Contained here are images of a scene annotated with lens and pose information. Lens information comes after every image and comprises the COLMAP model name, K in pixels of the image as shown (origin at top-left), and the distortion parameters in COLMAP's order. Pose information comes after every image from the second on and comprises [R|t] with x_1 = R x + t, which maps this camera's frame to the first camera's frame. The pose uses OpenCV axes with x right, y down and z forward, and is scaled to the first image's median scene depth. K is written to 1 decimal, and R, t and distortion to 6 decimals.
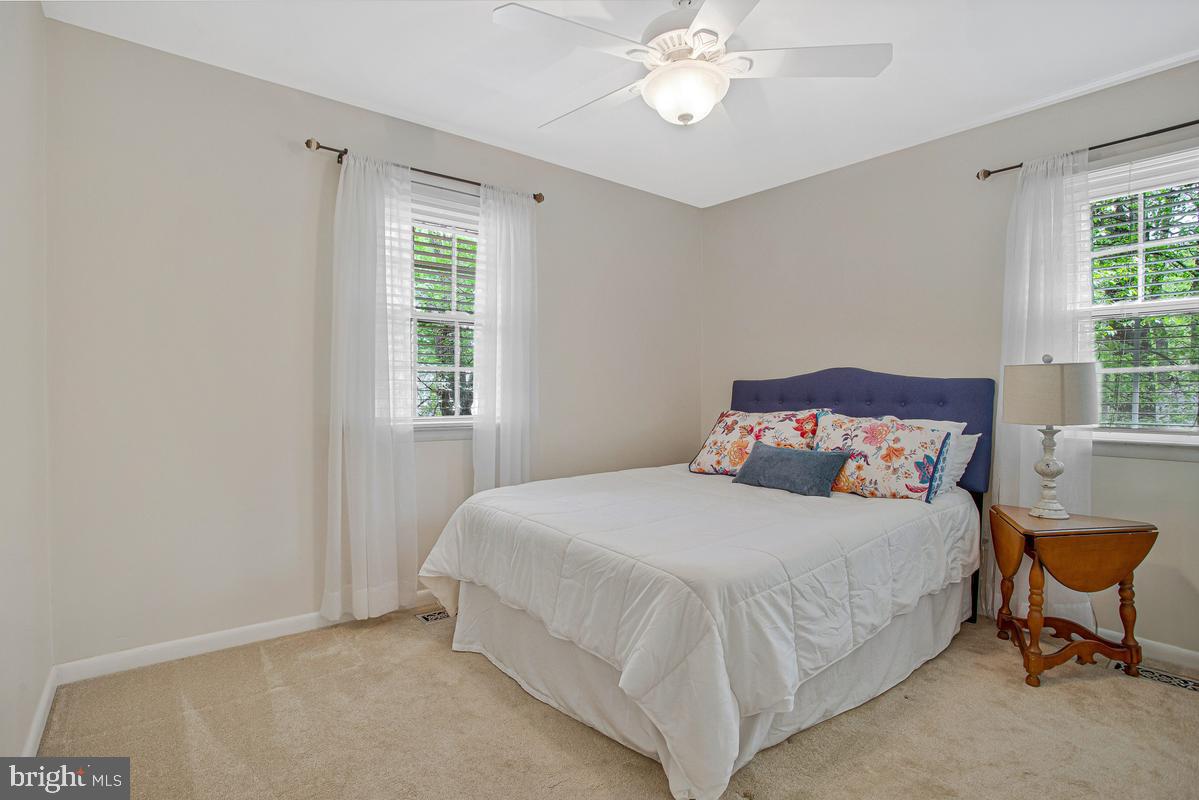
lens RADIAL K [[605.5, 0, 571.3], [0, 605.5, 407.9], [0, 0, 1]] dist [-0.033105, 0.015725]
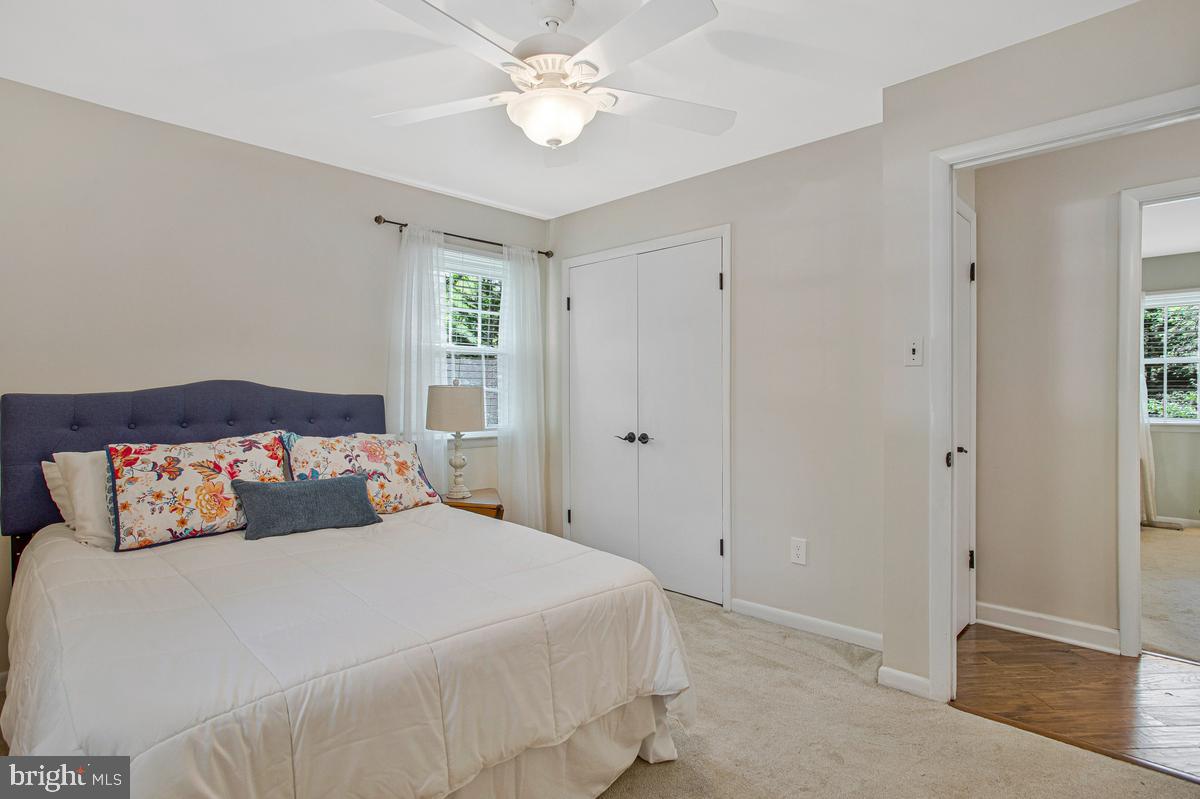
lens RADIAL K [[636.7, 0, 599.7], [0, 636.7, 387.5], [0, 0, 1]] dist [-0.059666, 0.023139]
pose [[-0.145457, 0.000242, 0.989364, -0.617772], [0.026488, 0.999642, 0.003650, -0.059441], [-0.989010, 0.026737, -0.145412, 0.794888]]
